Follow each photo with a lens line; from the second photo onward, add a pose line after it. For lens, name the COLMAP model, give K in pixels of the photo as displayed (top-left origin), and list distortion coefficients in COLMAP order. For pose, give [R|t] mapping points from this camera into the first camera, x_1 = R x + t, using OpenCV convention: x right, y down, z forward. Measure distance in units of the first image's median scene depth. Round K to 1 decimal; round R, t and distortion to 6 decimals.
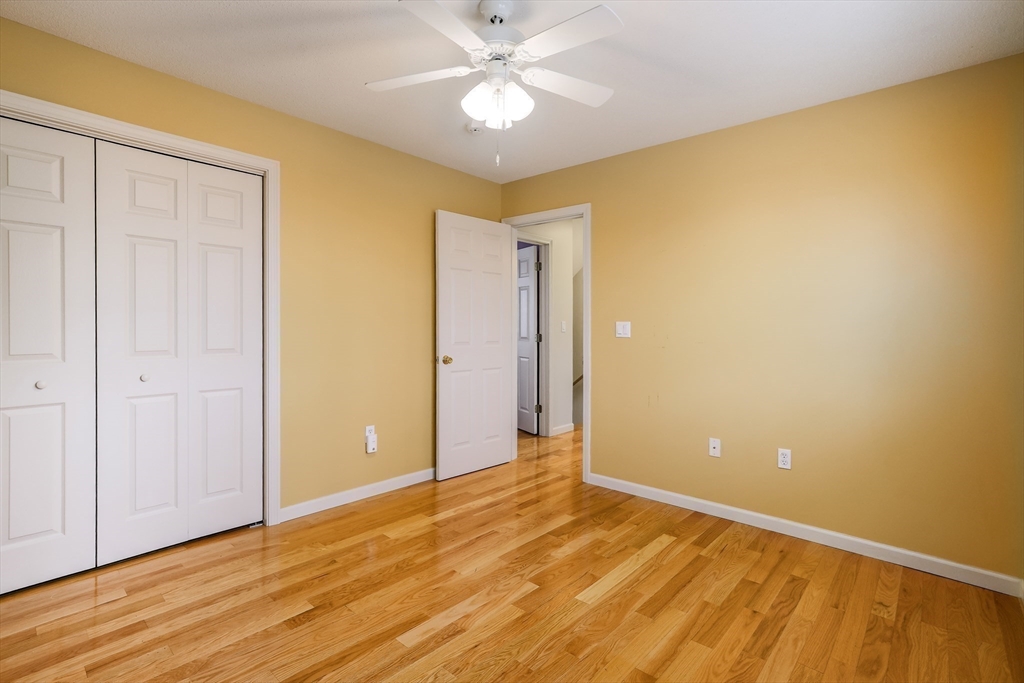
lens RADIAL K [[487.9, 0, 511.8], [0, 487.9, 336.2], [0, 0, 1]] dist [0.001554, -0.000473]
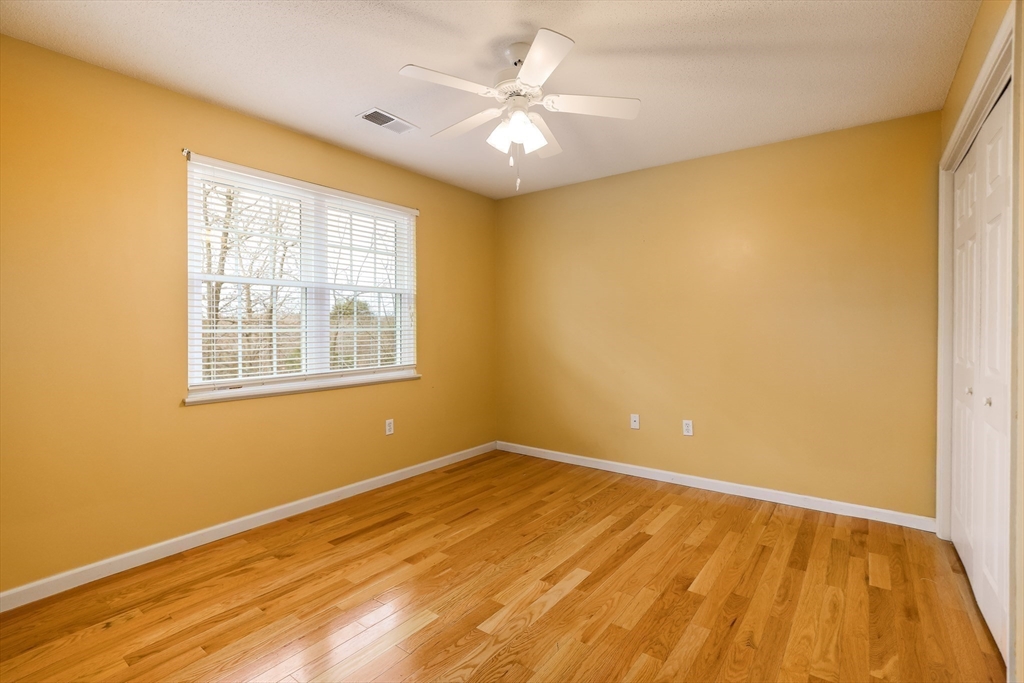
lens RADIAL K [[487.9, 0, 507.8], [0, 487.9, 337.9], [0, 0, 1]] dist [0.001554, -0.000473]
pose [[-0.996418, -0.001460, -0.084556, 0.082022], [-0.005400, 0.998909, 0.046392, -0.046783], [0.084396, 0.046682, -0.995338, 2.041169]]
